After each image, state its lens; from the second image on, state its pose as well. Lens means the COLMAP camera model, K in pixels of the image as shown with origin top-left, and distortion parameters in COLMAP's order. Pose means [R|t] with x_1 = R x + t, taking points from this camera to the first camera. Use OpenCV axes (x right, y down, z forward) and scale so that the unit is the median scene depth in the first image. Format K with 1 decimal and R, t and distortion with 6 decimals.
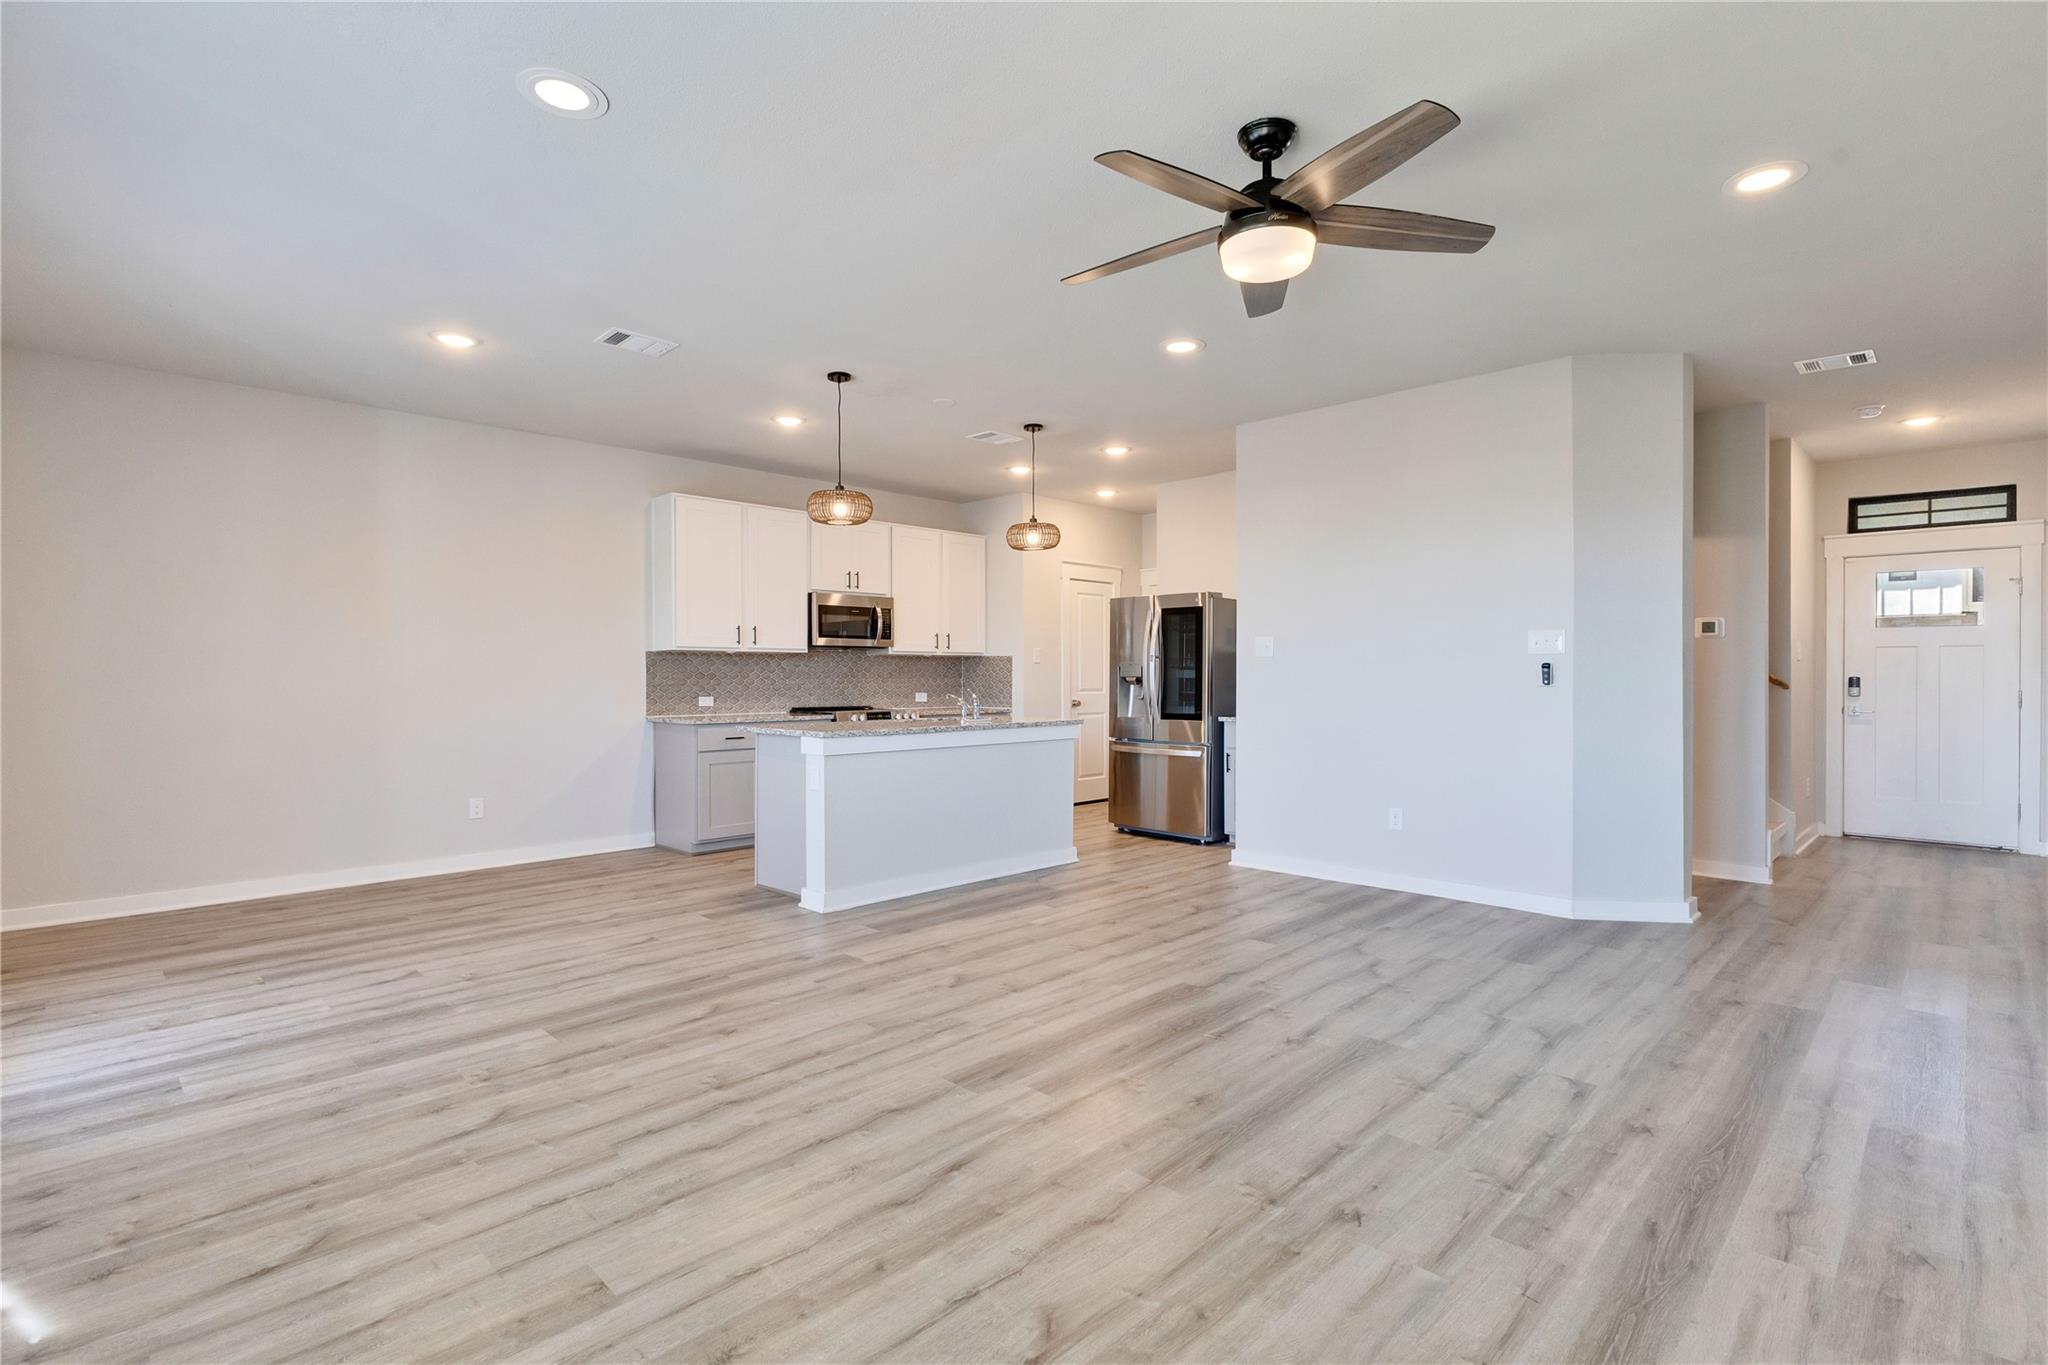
lens RADIAL K [[969.6, 0, 1022.3], [0, 969.6, 683.1], [0, 0, 1]] dist [0.003734, -0.002996]
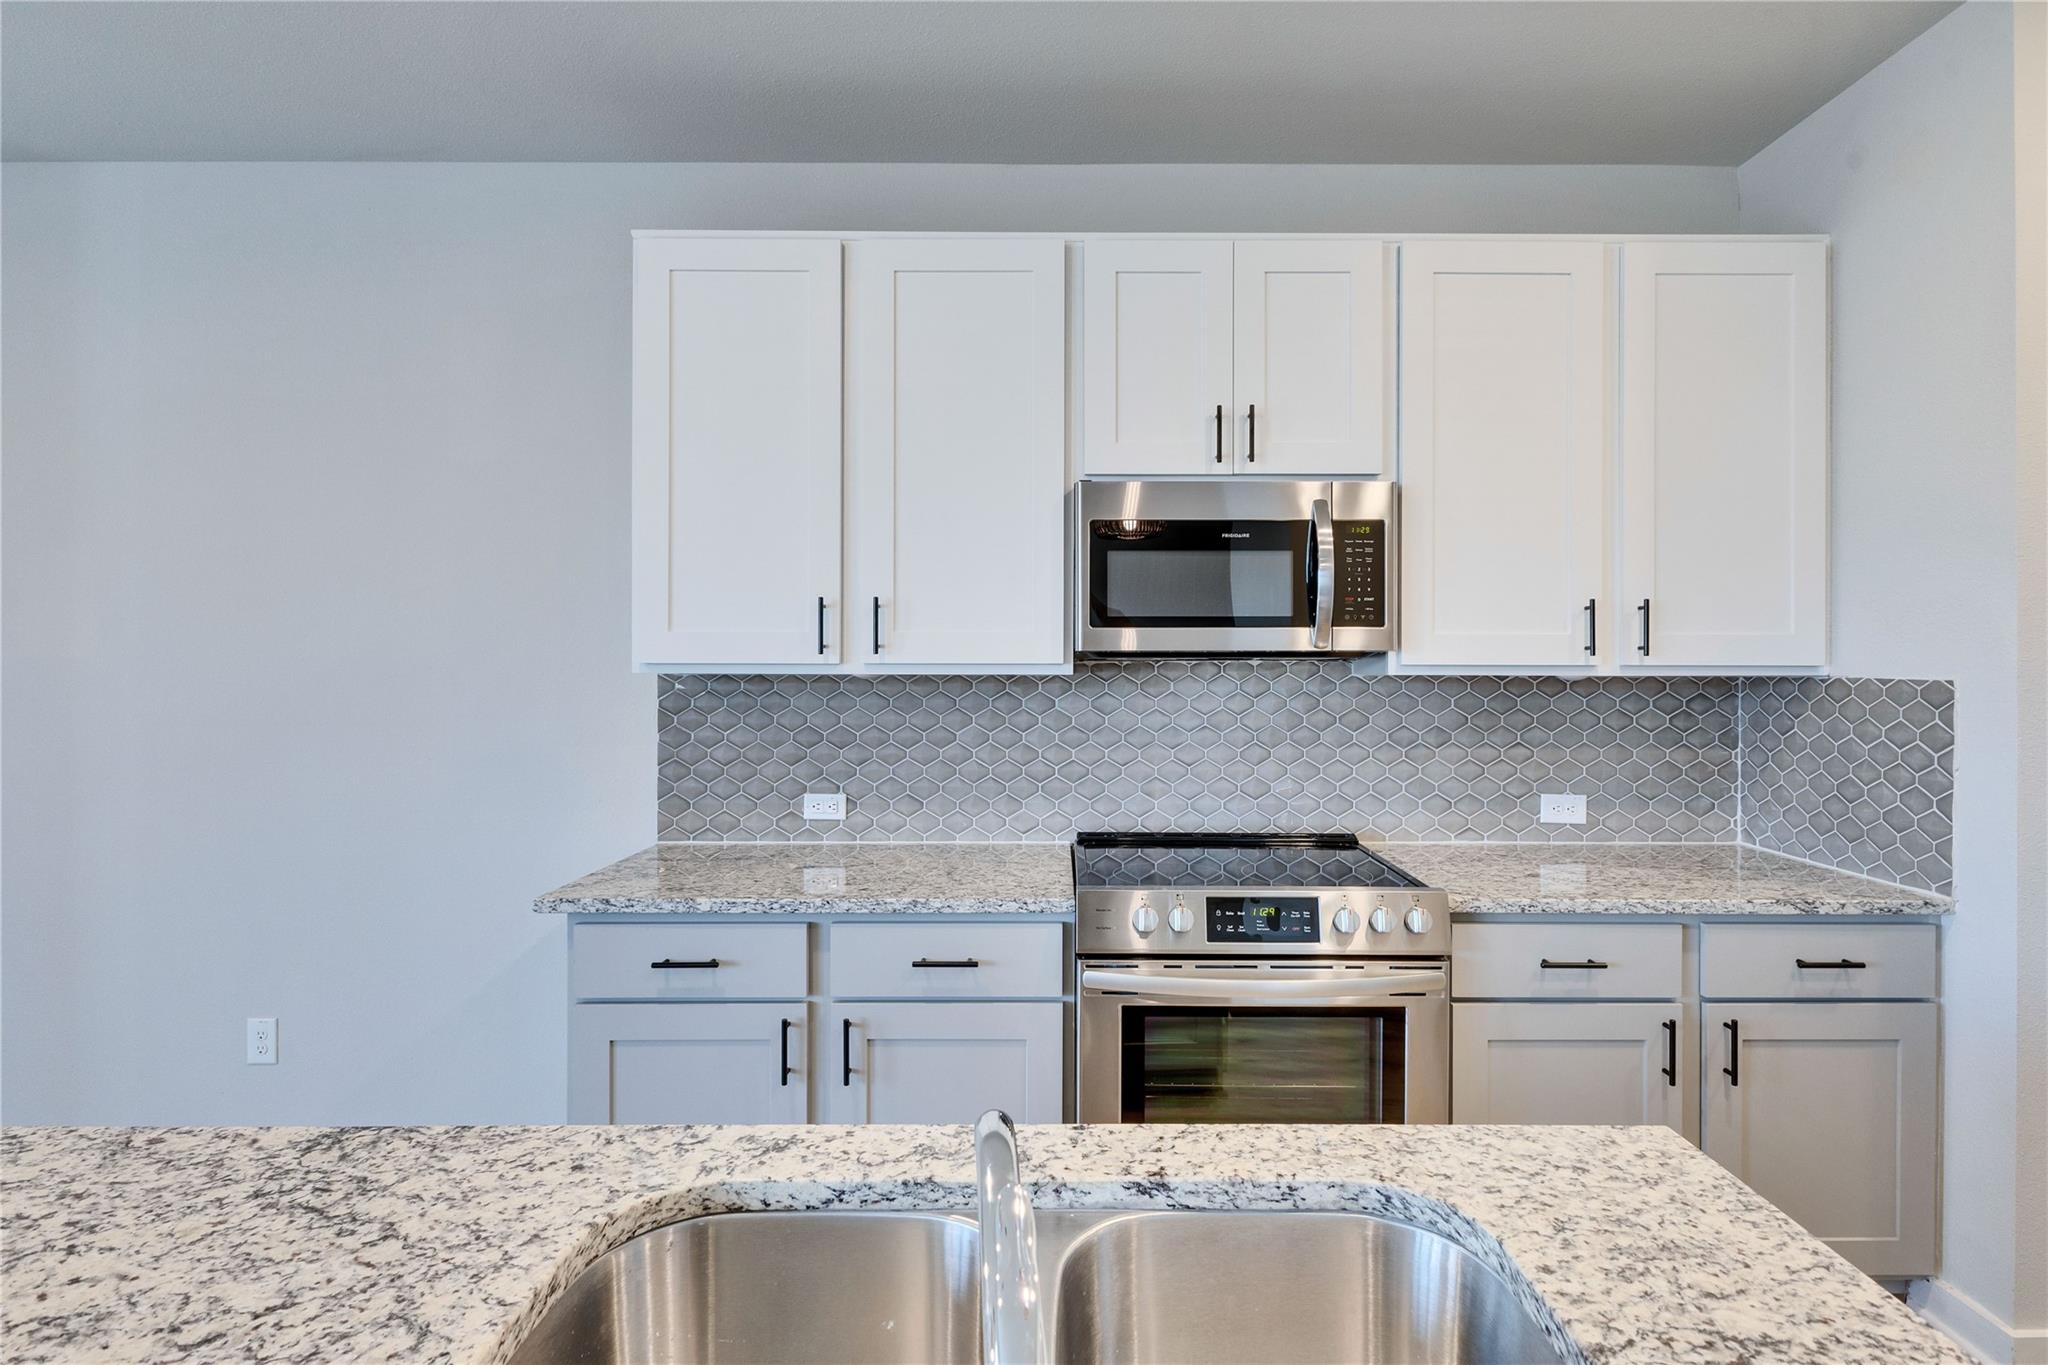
lens RADIAL K [[969.6, 0, 1067.9], [0, 969.6, 665.6], [0, 0, 1]] dist [0.003734, -0.002996]
pose [[0.709533, -0.002215, -0.704669, 0.002646], [-0.008489, 0.999896, -0.011690, -0.032072], [0.704621, 0.014276, 0.709440, 0.808395]]
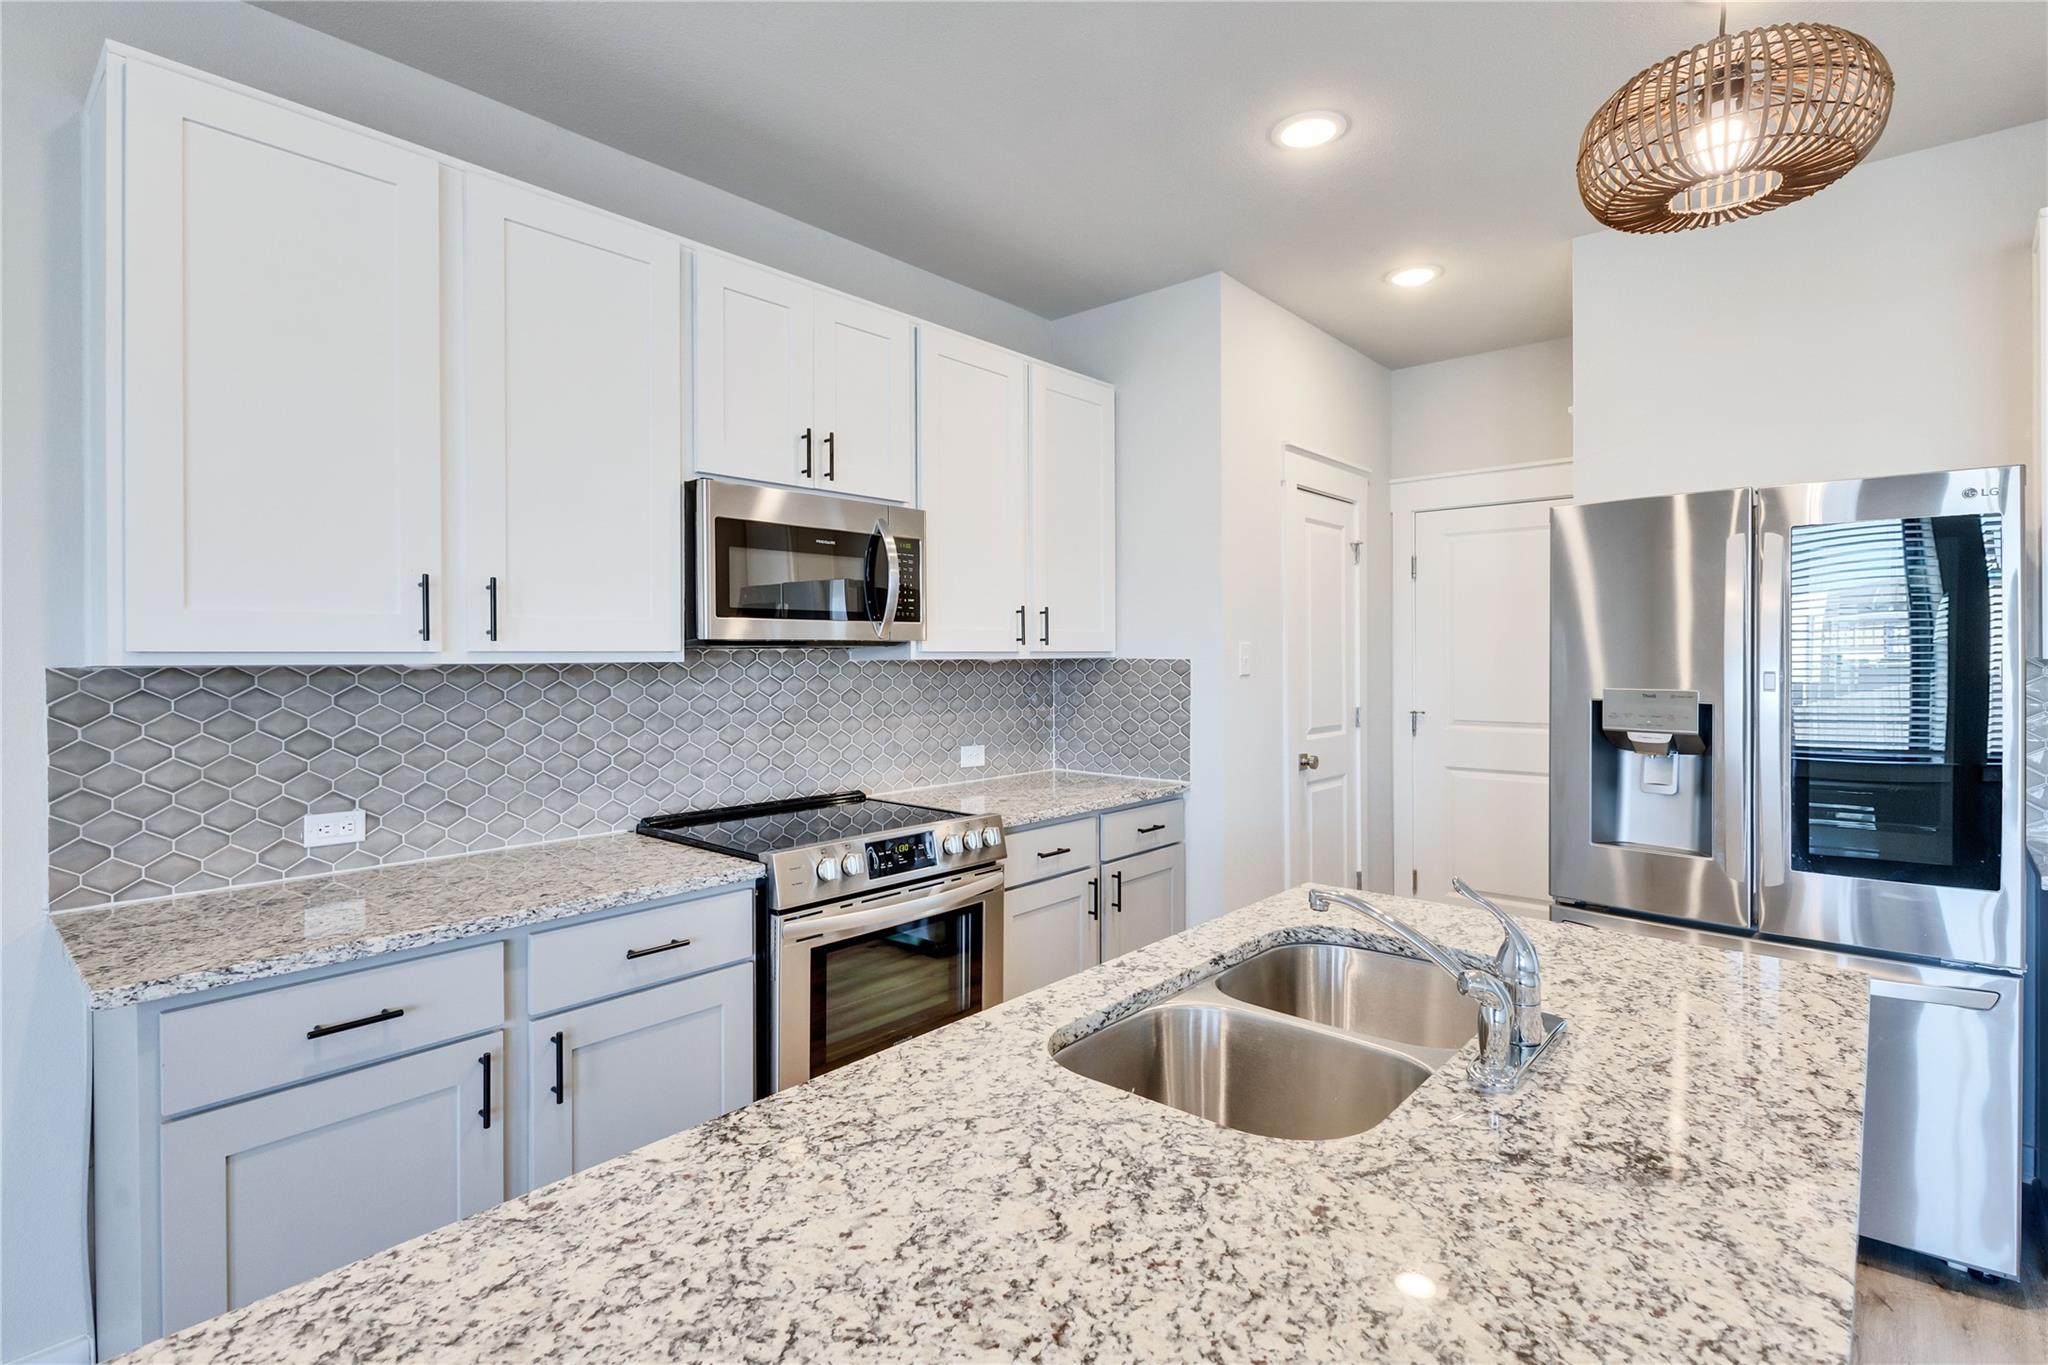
lens RADIAL K [[969.6, 0, 983.7], [0, 969.6, 652.7], [0, 0, 1]] dist [0.003734, -0.002996]
pose [[0.999467, -0.007772, 0.031703, -0.135750], [0.008219, 0.999868, -0.014016, -0.030419], [-0.031589, 0.014269, 0.999399, 0.695293]]
